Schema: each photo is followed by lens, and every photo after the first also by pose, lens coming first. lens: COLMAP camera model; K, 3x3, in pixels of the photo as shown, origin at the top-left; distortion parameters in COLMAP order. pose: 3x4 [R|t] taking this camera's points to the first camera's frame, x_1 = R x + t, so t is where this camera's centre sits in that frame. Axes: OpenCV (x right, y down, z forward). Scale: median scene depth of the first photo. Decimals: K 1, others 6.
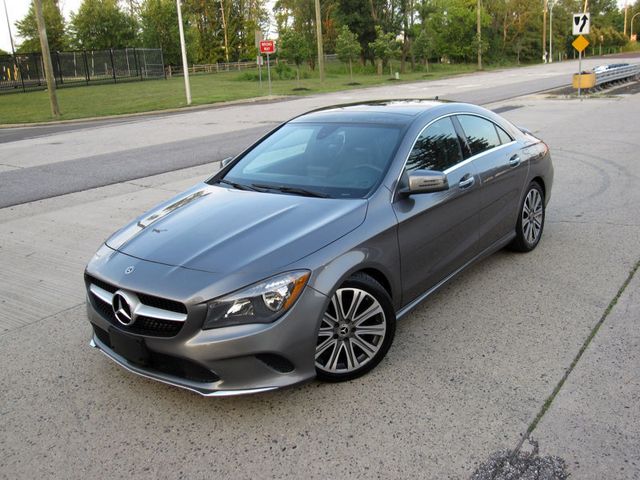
lens RADIAL K [[644.9, 0, 320.0], [0, 644.9, 240.0], [0, 0, 1]] dist [-0.028280, -0.008746]
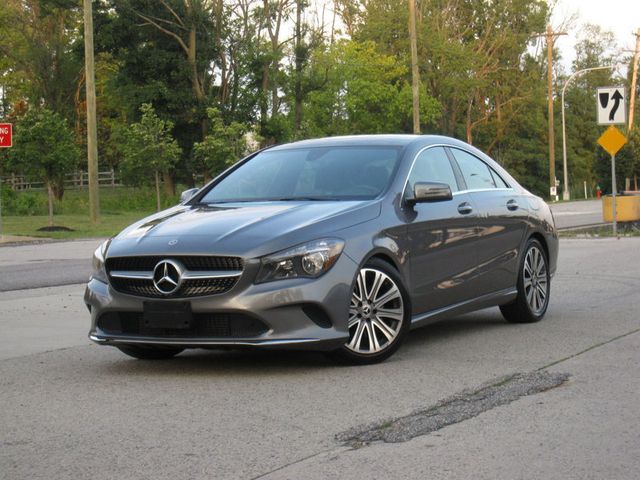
lens RADIAL K [[1518.0, 0, 320.0], [0, 1518.0, 240.0], [0, 0, 1]] dist [-0.002615, 0.463942]
pose [[0.984829, 0.024741, 0.171753, -0.060685], [0.016878, 0.971433, -0.236713, 0.079707], [-0.172703, 0.236021, 0.956278, -0.181037]]
